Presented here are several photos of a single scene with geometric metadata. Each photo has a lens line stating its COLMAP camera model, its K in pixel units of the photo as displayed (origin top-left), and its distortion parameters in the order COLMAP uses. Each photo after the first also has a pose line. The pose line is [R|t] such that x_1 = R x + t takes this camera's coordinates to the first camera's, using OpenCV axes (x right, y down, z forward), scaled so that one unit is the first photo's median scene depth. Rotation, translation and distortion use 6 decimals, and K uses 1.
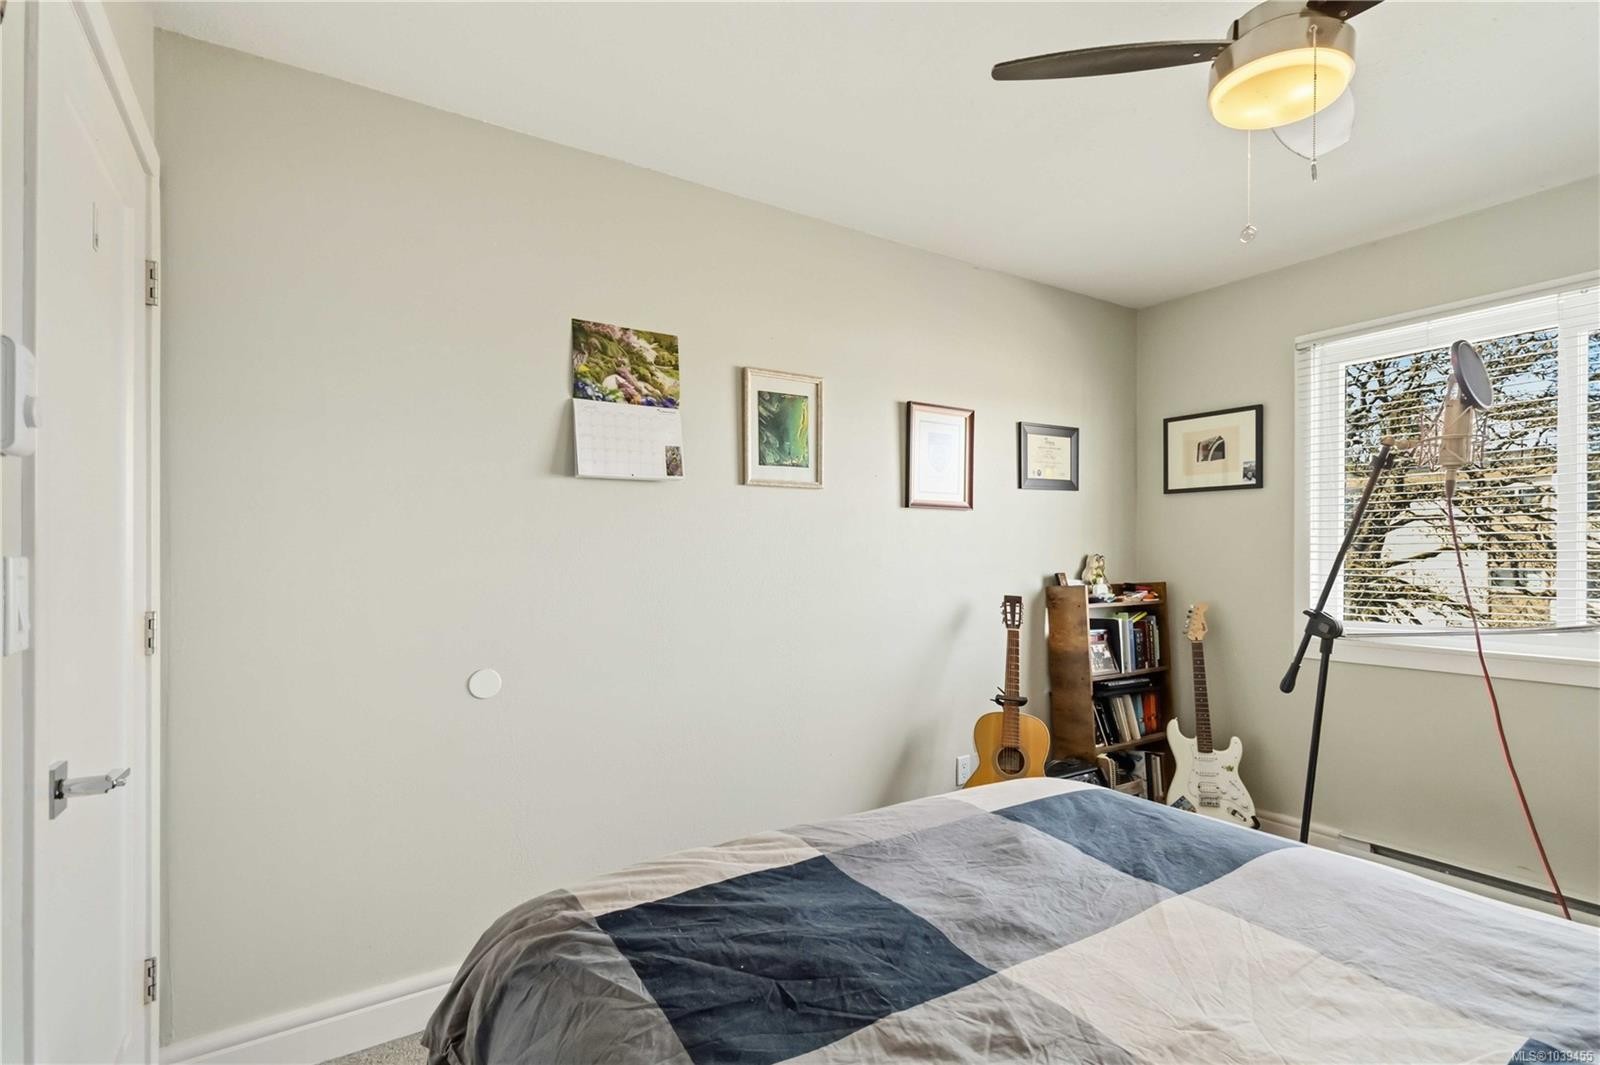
lens RADIAL K [[740.2, 0, 802.9], [0, 740.2, 558.9], [0, 0, 1]] dist [0.002141, 0.000365]
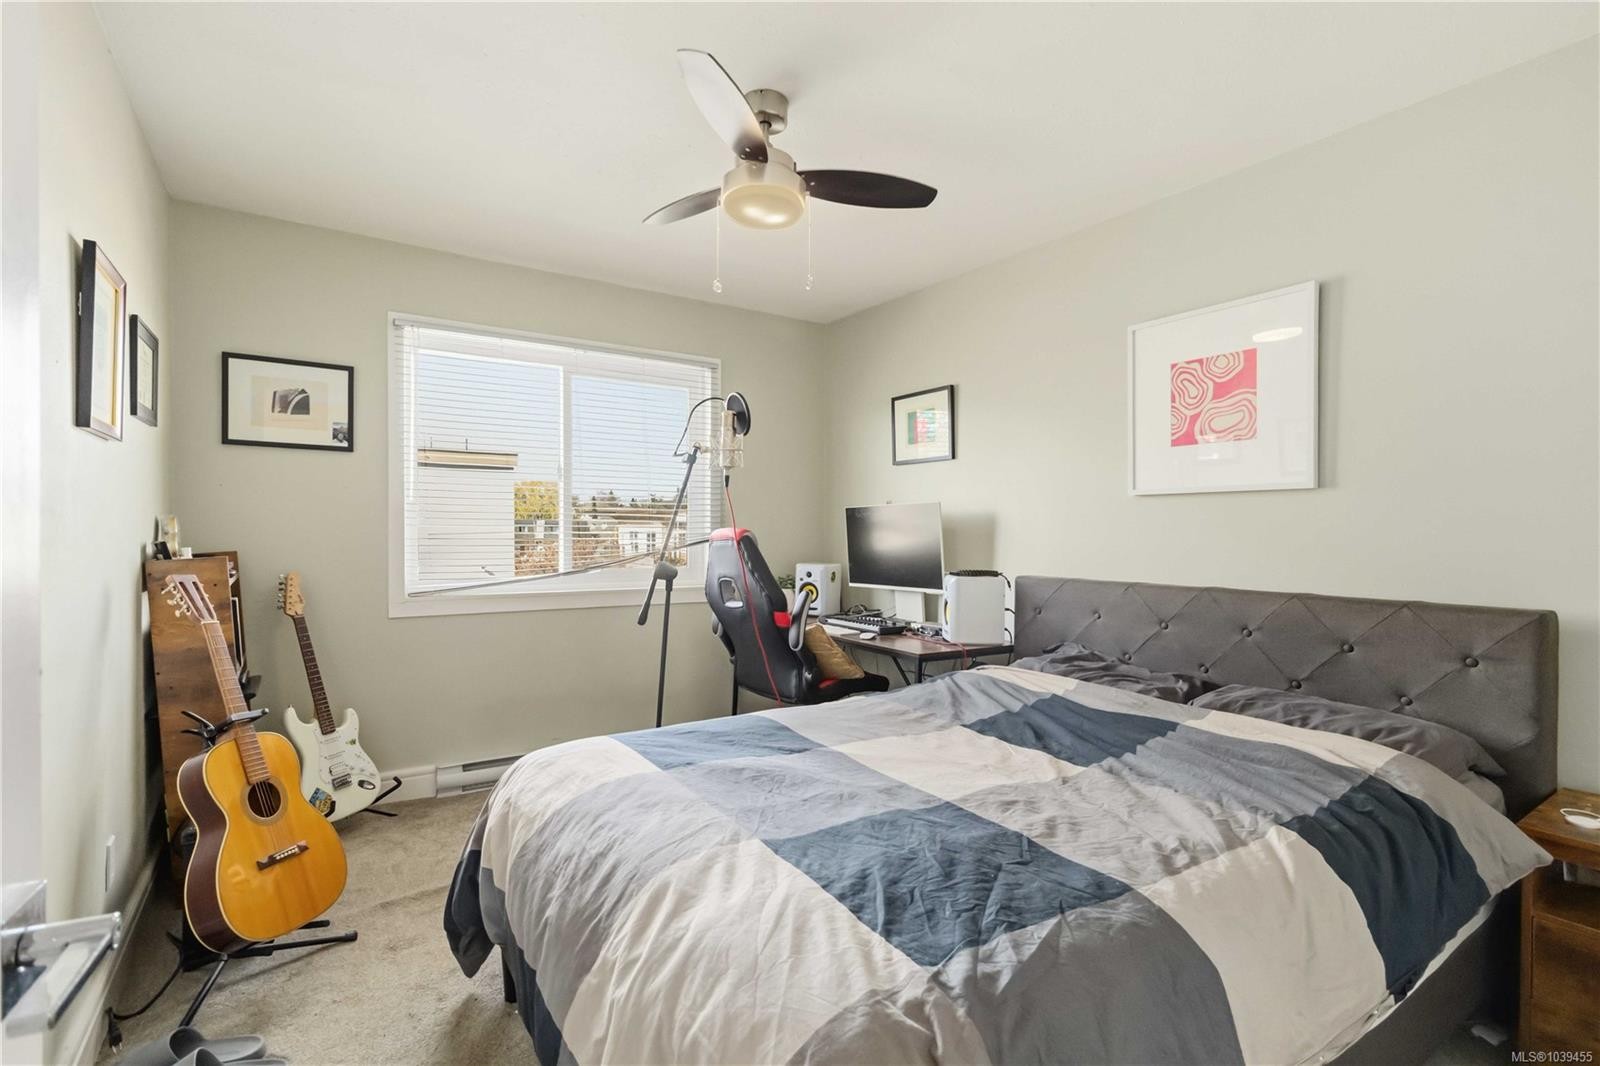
lens RADIAL K [[756.0, 0, 800.0], [0, 756.0, 533.0], [0, 0, 1]] dist [0.001593, 0.000395]
pose [[0.011103, -0.005488, 0.999923, -0.403317], [-0.002242, 0.999982, 0.005513, 0.005782], [-0.999936, -0.002303, 0.011091, 0.415989]]
